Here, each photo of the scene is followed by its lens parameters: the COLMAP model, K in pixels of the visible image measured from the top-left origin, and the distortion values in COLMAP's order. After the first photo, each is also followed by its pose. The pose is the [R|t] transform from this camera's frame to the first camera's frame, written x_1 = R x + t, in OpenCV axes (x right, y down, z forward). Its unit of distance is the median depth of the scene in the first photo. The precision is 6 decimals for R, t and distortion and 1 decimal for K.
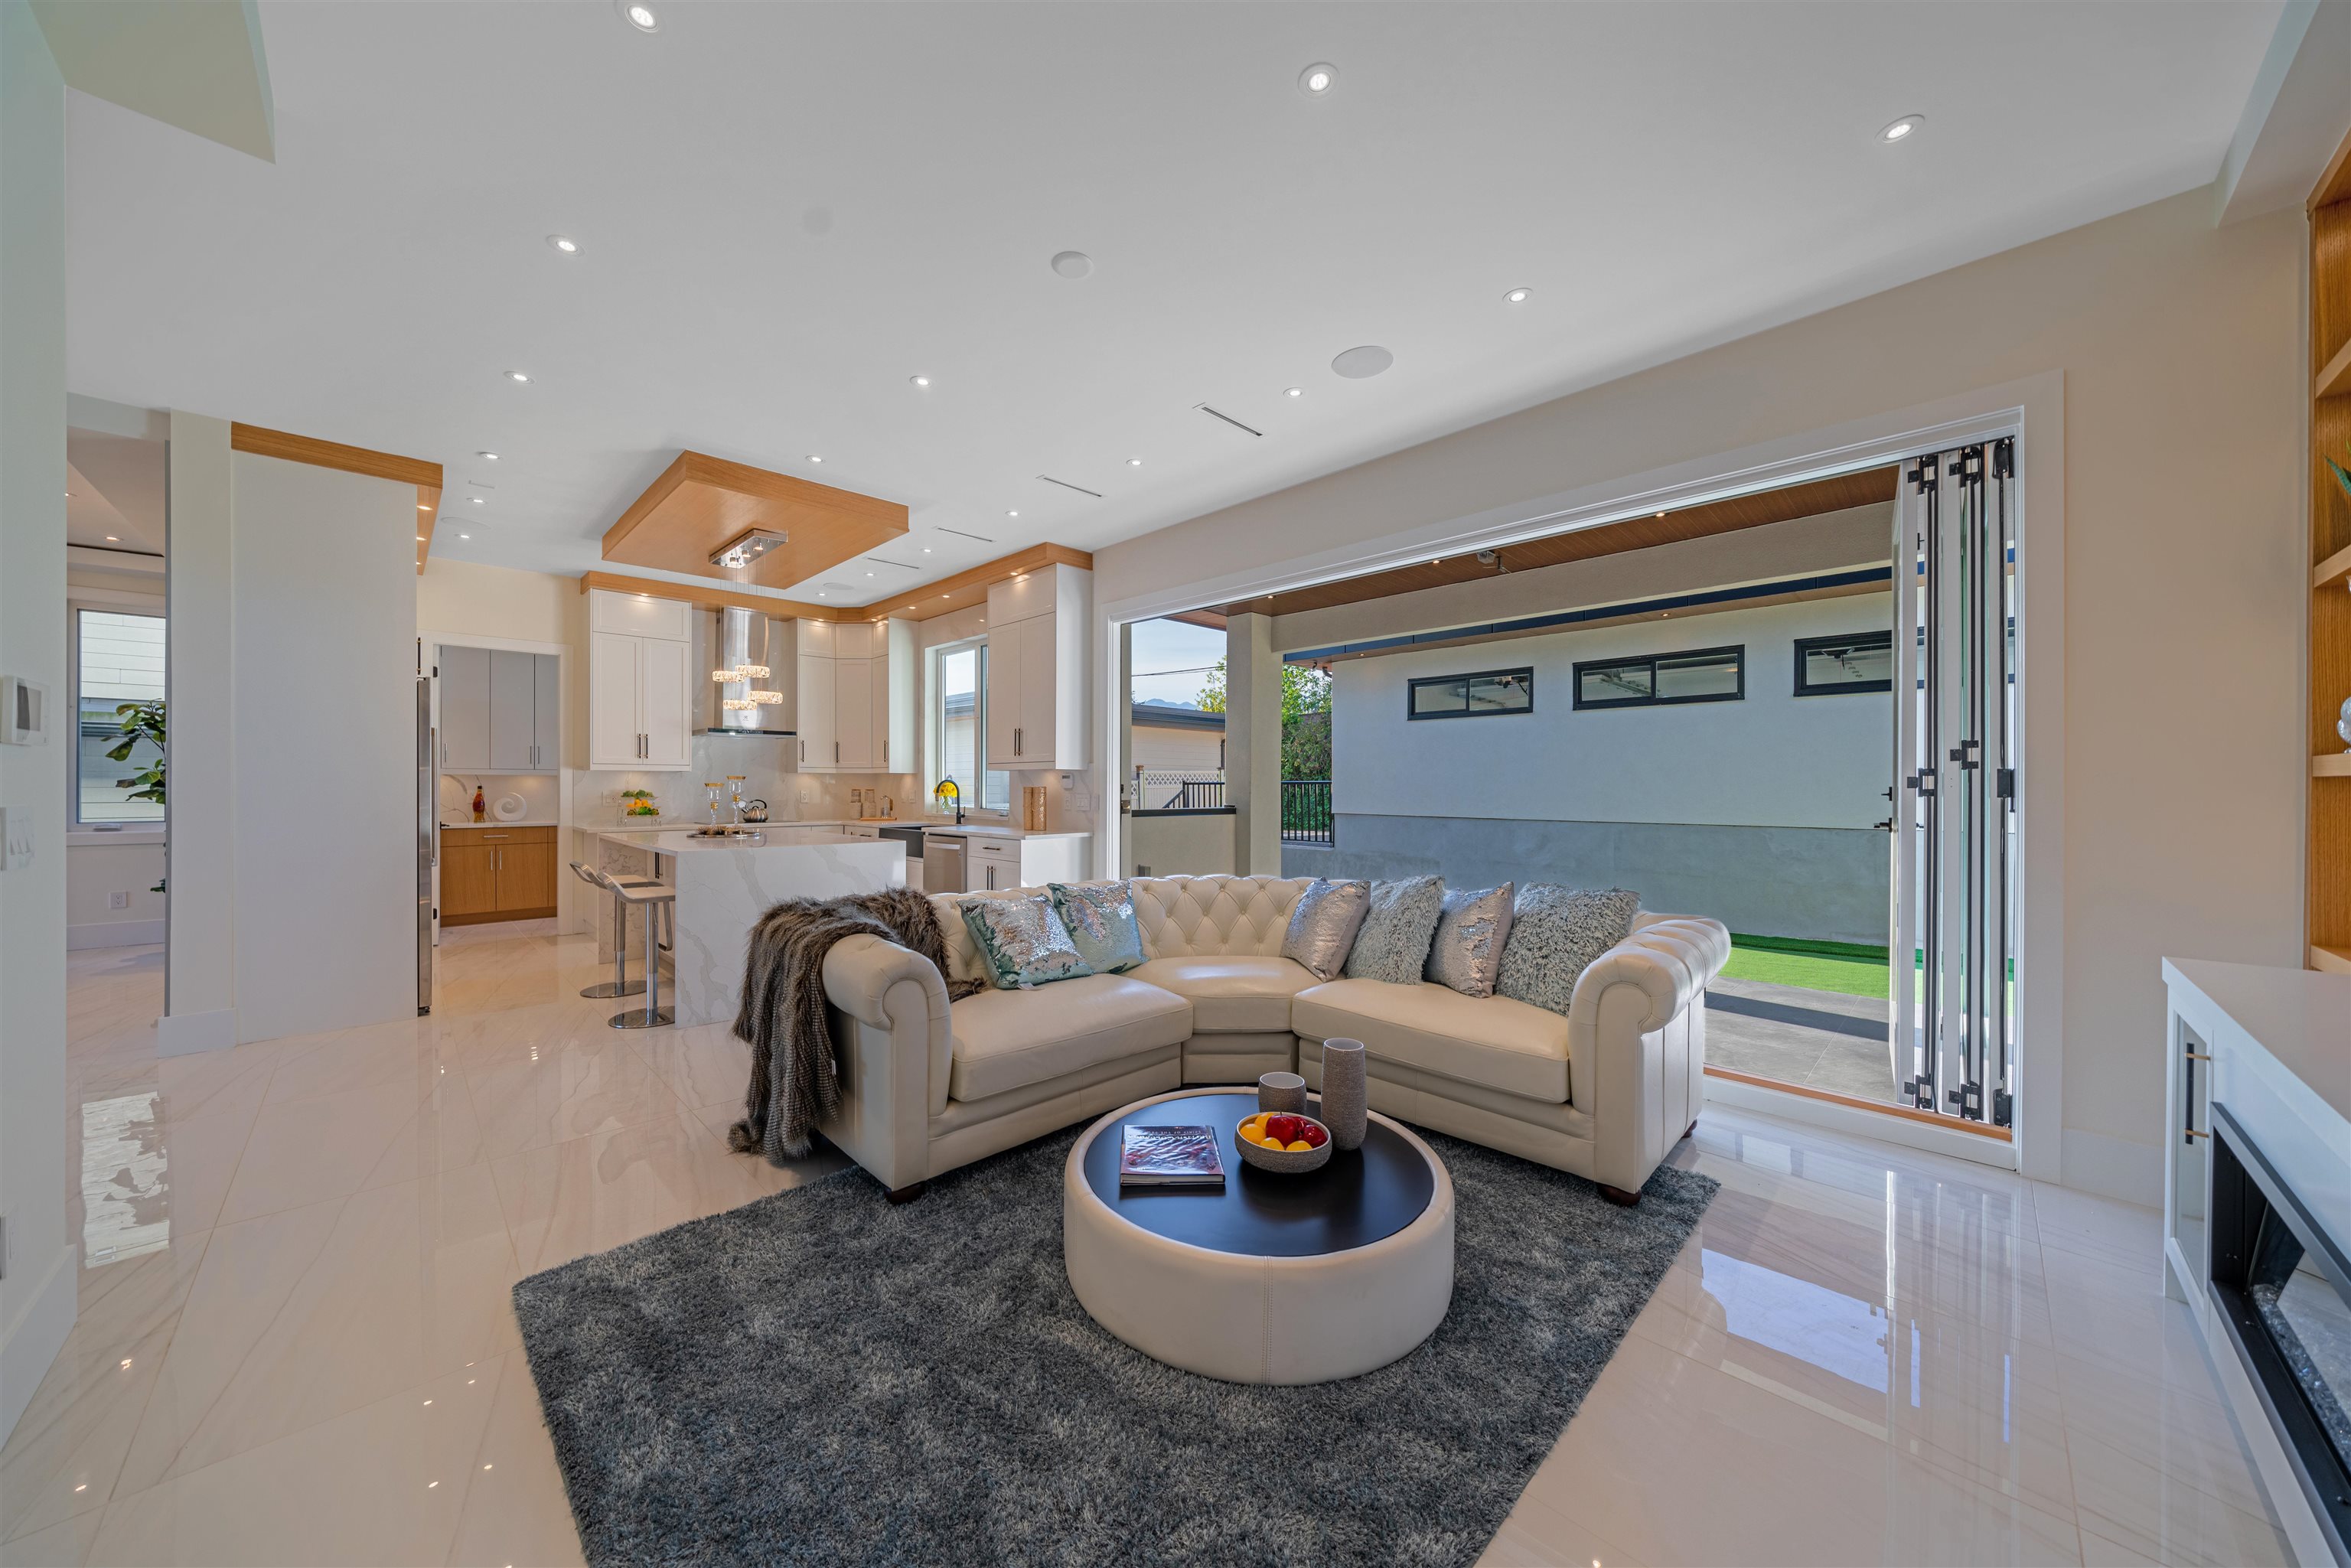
lens RADIAL K [[810.7, 0, 1167.3], [0, 810.7, 788.0], [0, 0, 1]] dist [0.000054, -0.000011]
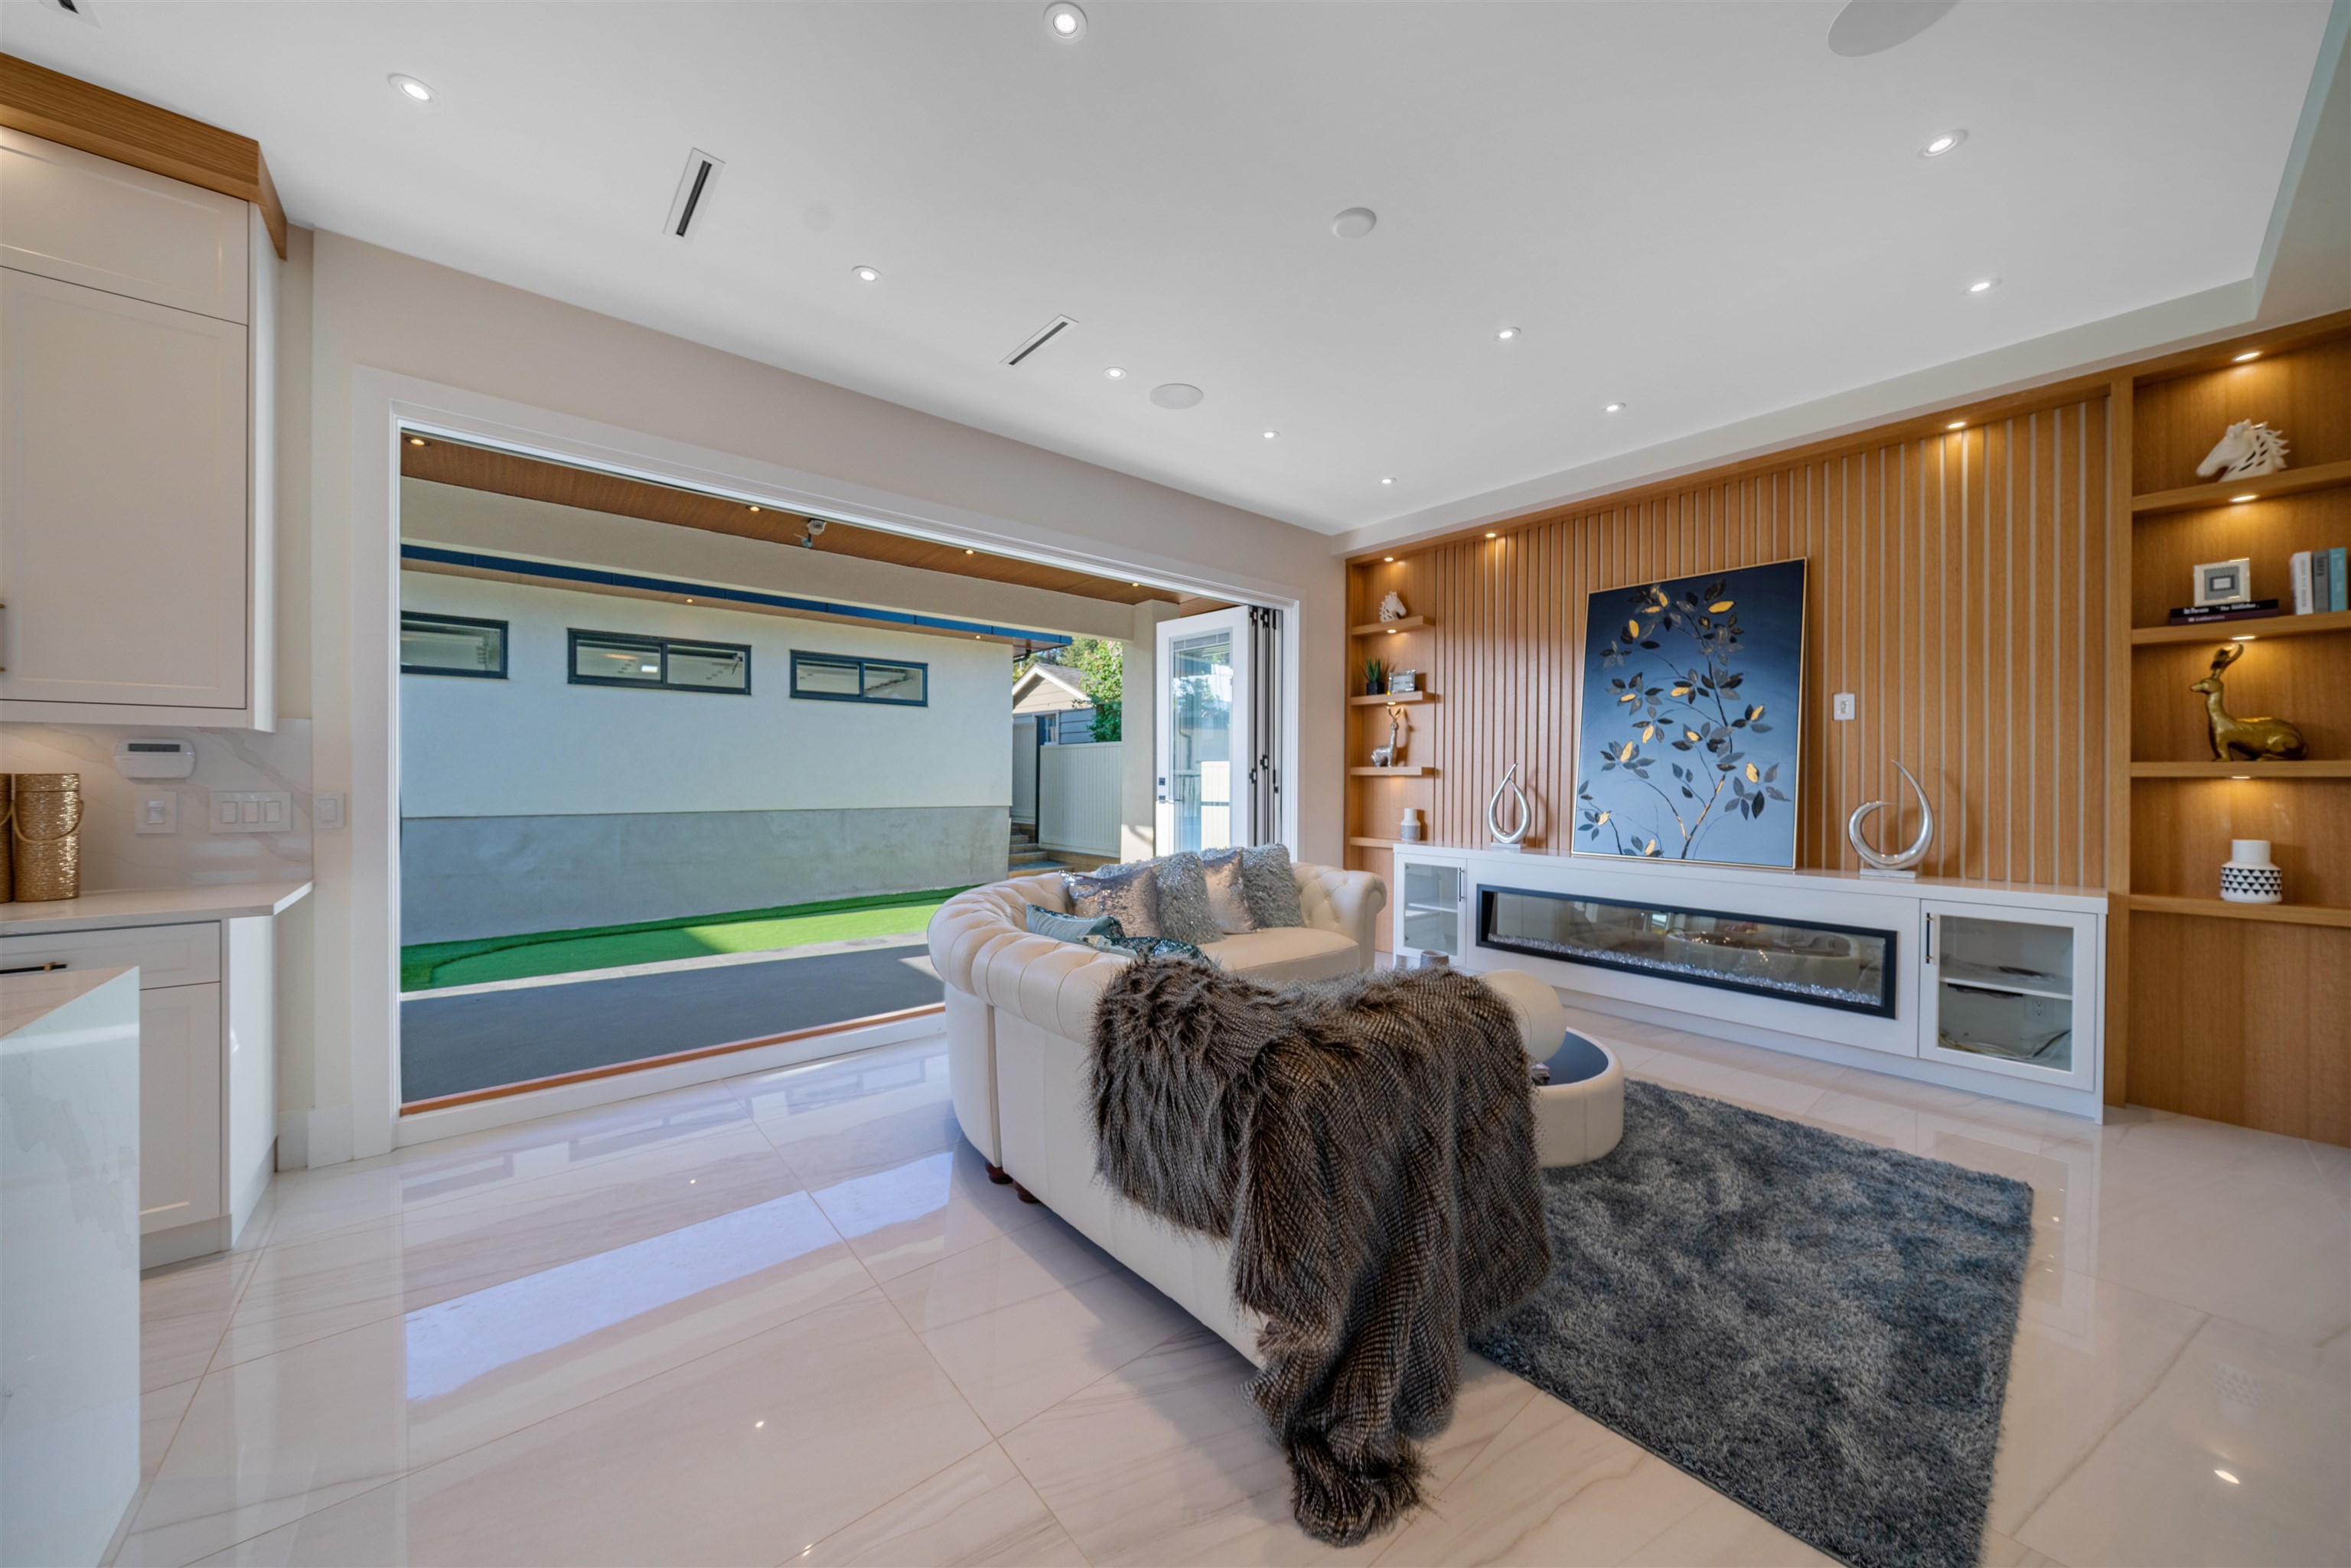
lens RADIAL K [[811.3, 0, 1168.7], [0, 811.3, 782.0], [0, 0, 1]] dist [-0.001218, -0.000009]
pose [[0.076176, -0.006145, 0.997075, -0.399431], [-0.003526, 0.999973, 0.006432, -0.001447], [-0.997088, -0.004006, 0.076152, 0.419371]]
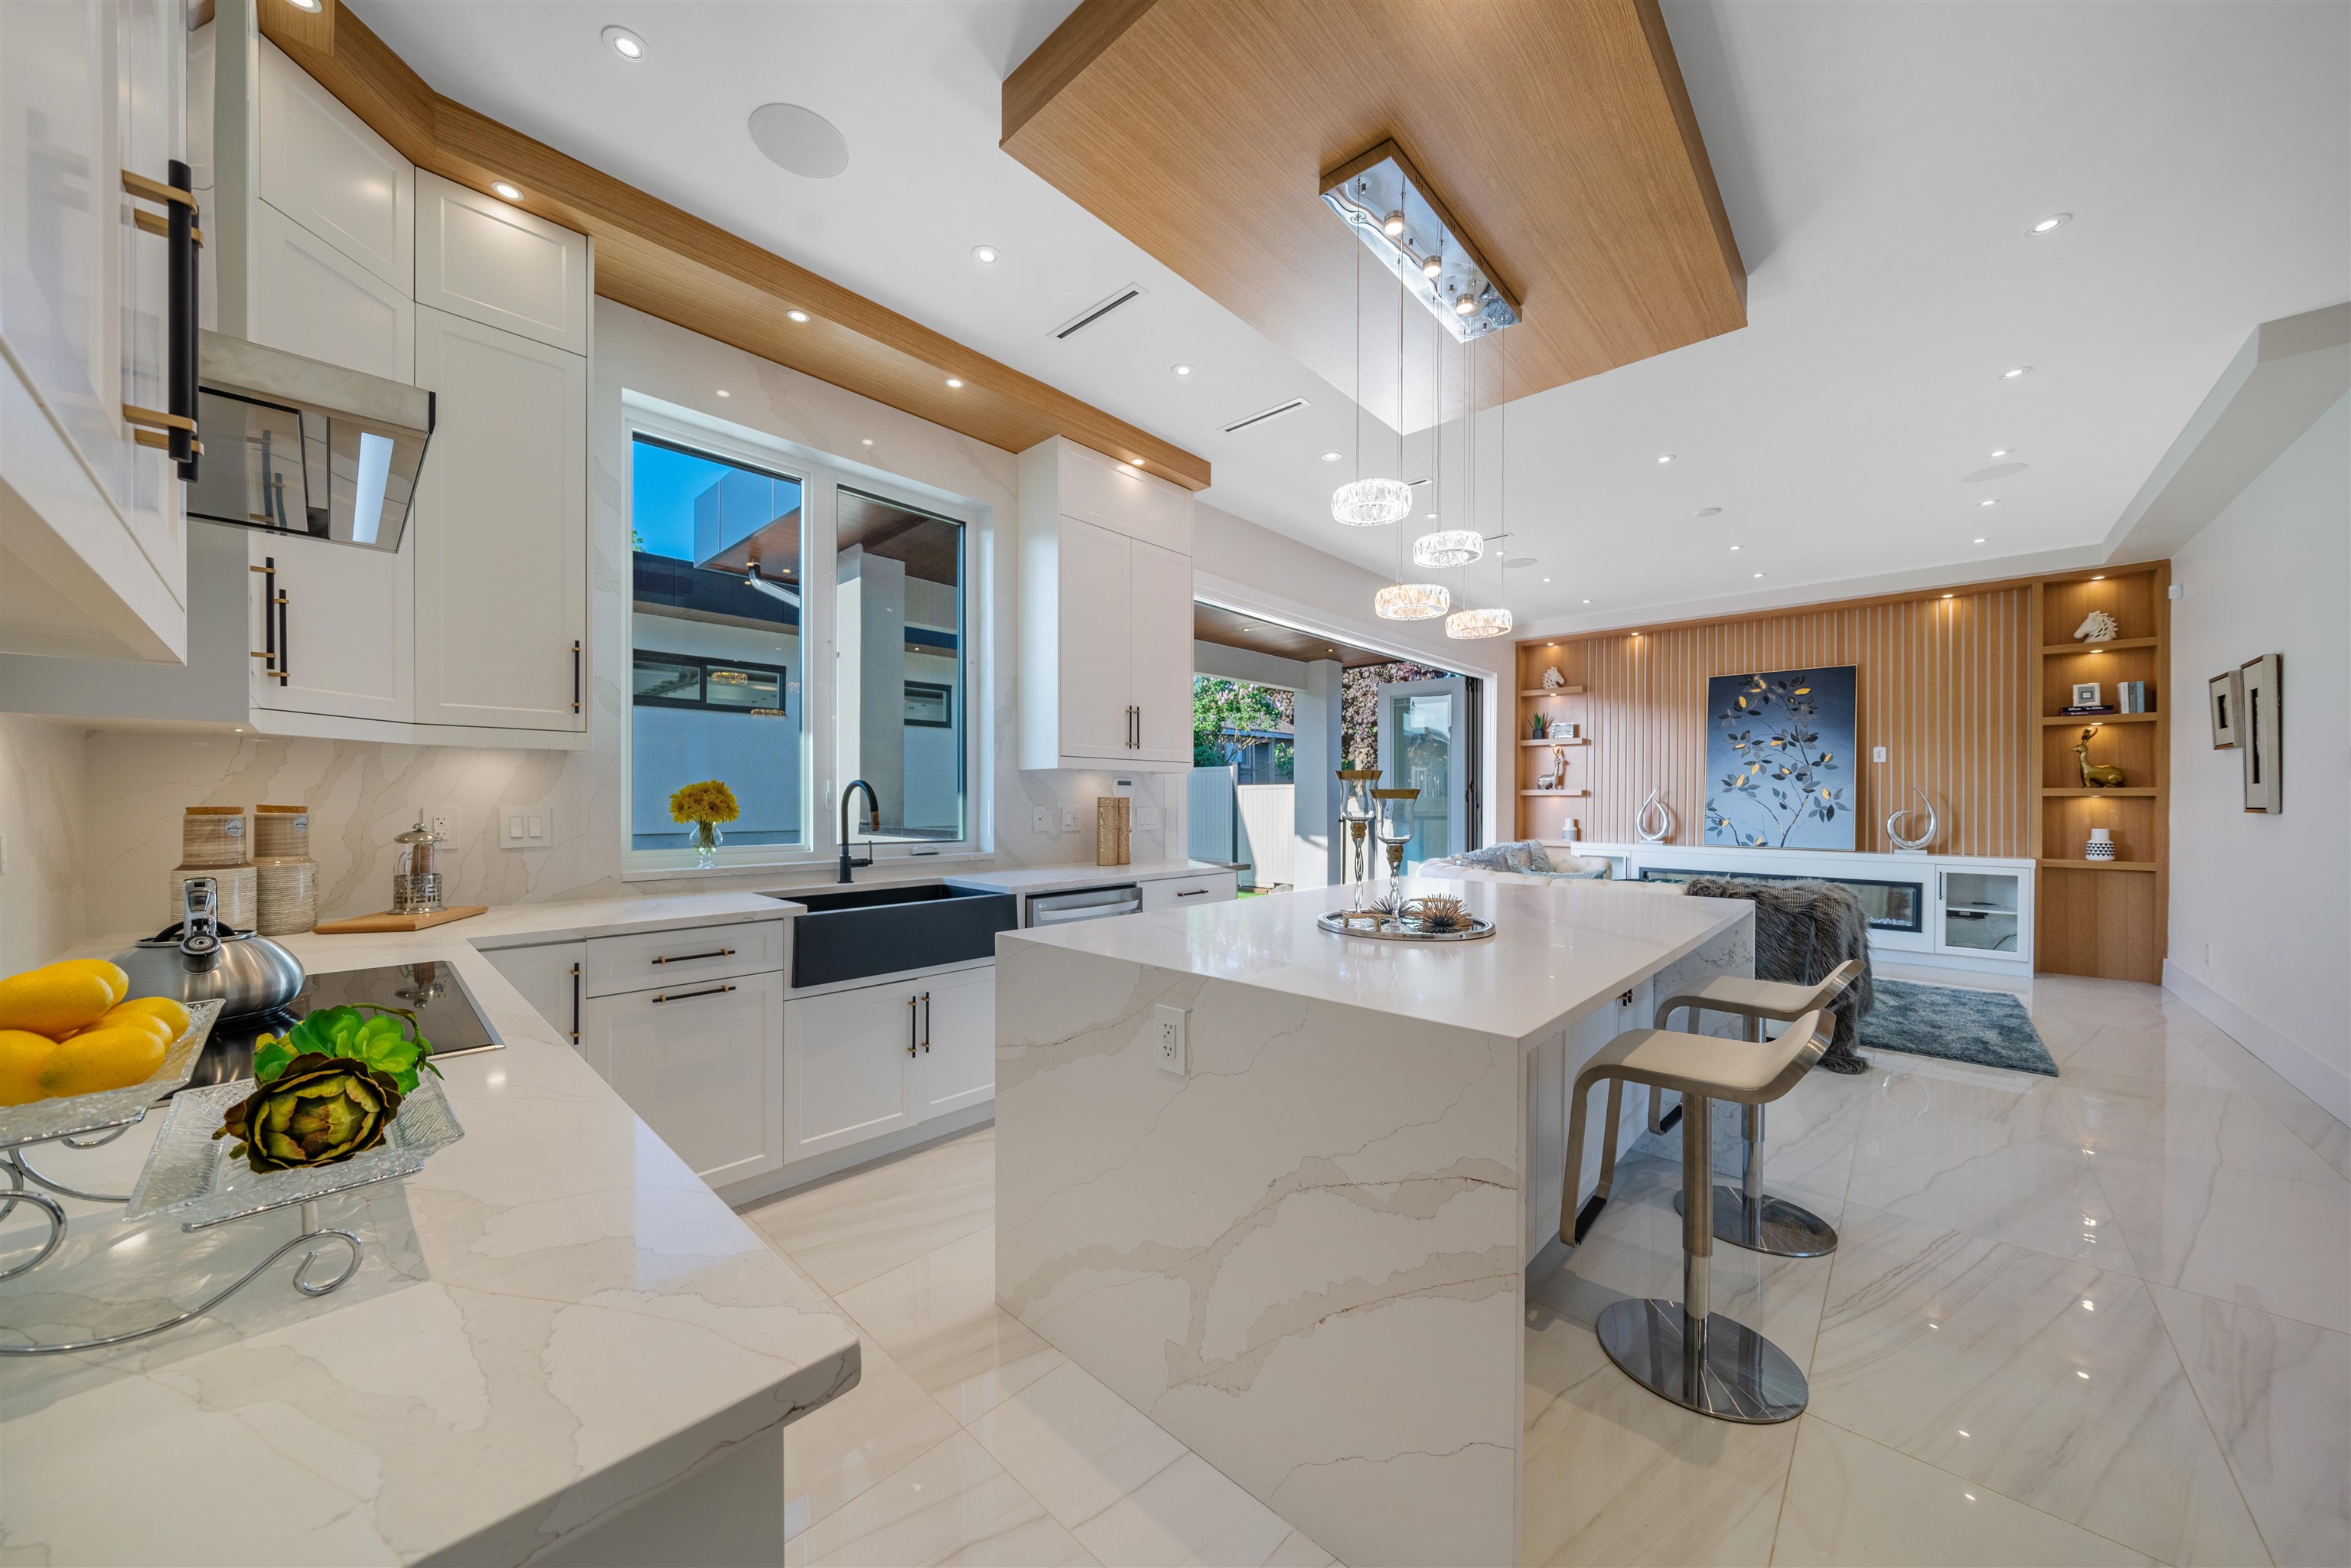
lens RADIAL K [[804.4, 0, 1177.8], [0, 804.4, 802.4], [0, 0, 1]] dist [-0.000116, -0.000042]
pose [[-0.049372, -0.007984, 0.998749, -0.683866], [-0.001051, 0.999968, 0.007941, -0.002224], [-0.998780, -0.000658, -0.049378, 0.834574]]
